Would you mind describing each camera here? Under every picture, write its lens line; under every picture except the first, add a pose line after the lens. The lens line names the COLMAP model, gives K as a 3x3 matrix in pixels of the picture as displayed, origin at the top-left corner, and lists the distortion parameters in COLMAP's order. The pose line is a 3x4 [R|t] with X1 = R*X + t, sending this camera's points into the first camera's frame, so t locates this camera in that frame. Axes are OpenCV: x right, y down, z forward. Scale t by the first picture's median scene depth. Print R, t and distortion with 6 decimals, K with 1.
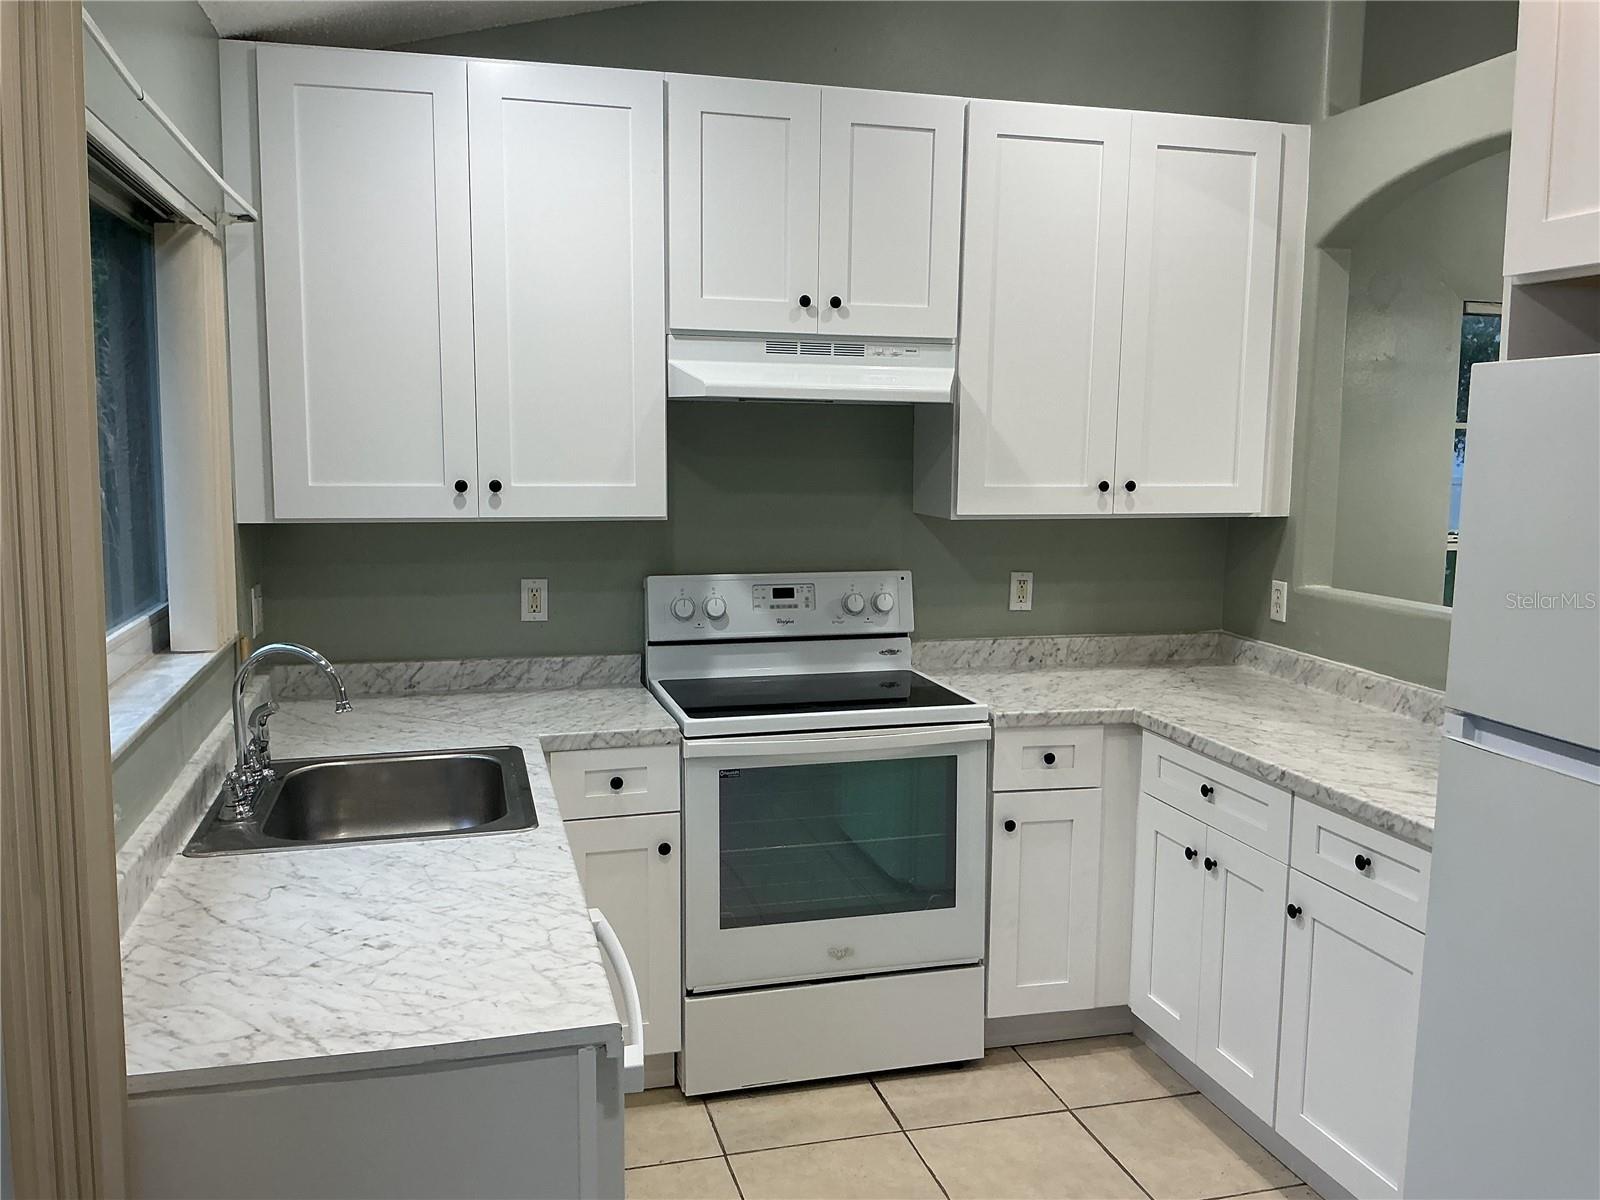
lens RADIAL K [[1322.3, 0, 800.0], [0, 1322.3, 600.0], [0, 0, 1]] dist [0.126518, -0.249941]
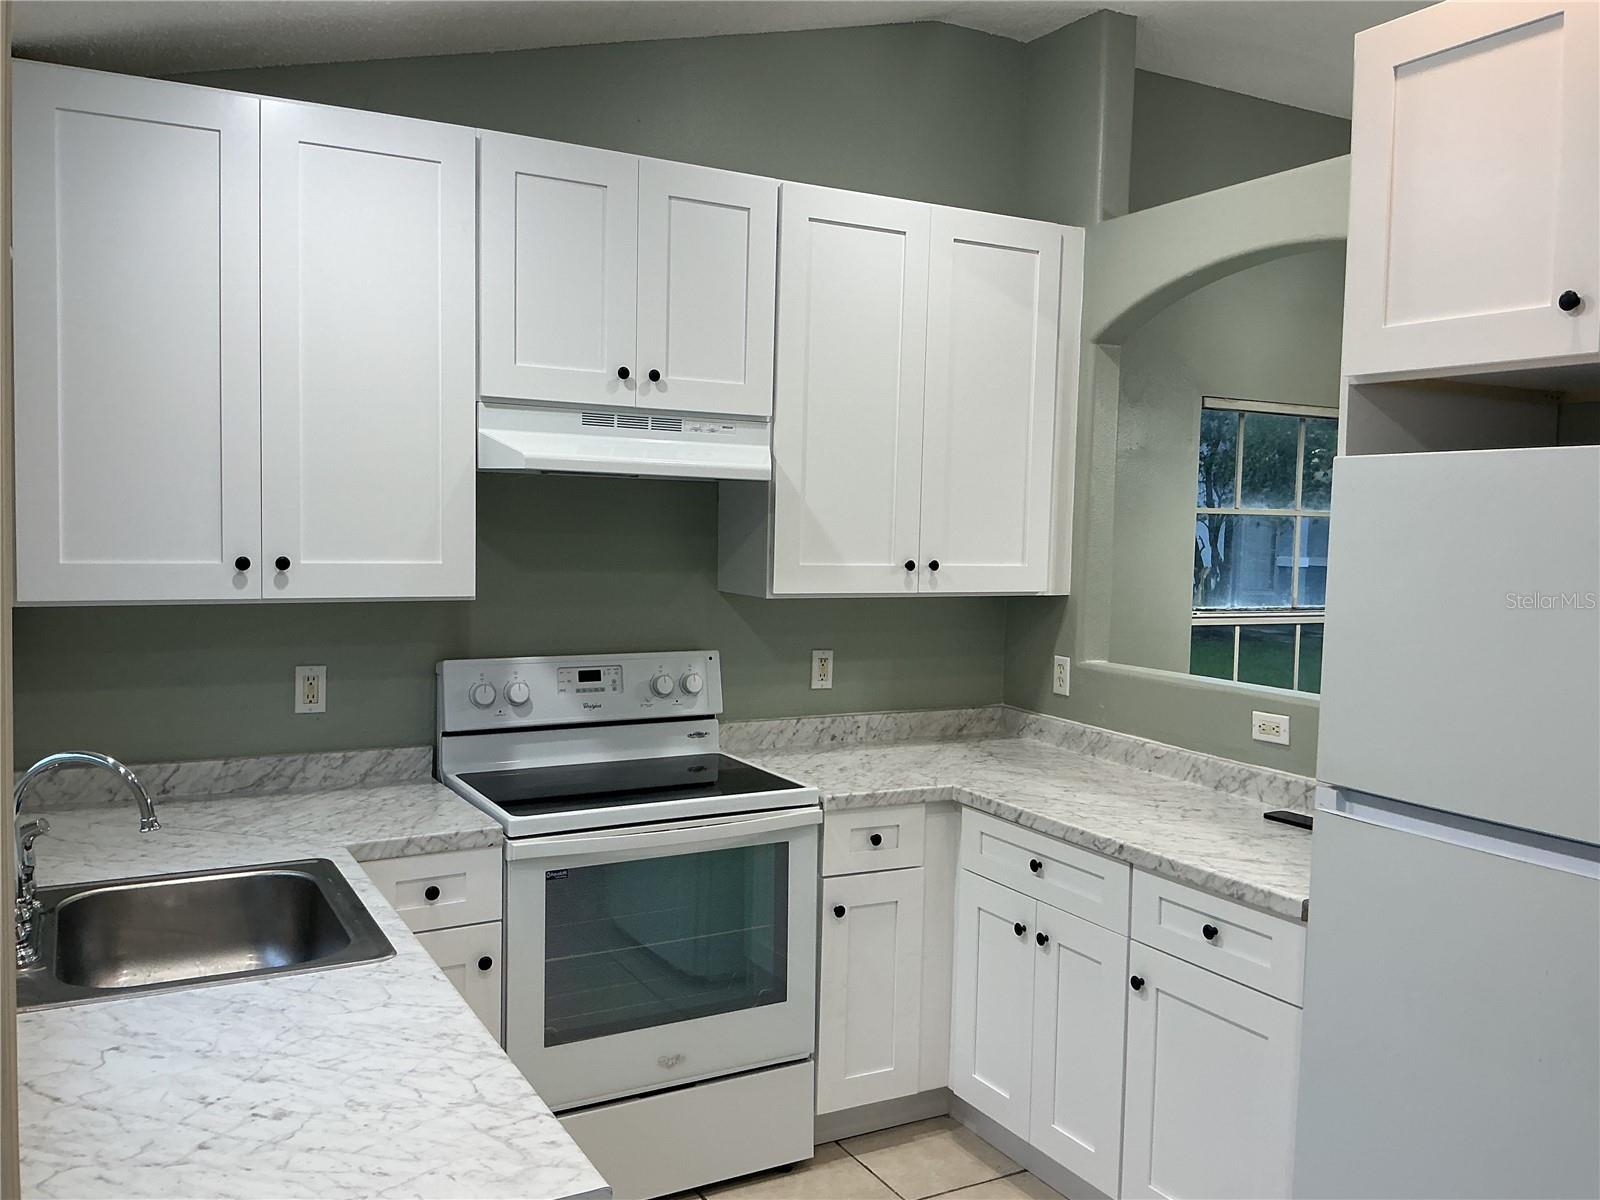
lens RADIAL K [[1322.3, 0, 800.0], [0, 1322.3, 600.0], [0, 0, 1]] dist [0.126518, -0.249941]
pose [[0.971017, -0.002898, 0.238995, -0.102845], [0.015769, 0.998525, -0.051960, -0.008634], [-0.238491, 0.054223, 0.969630, 0.045472]]
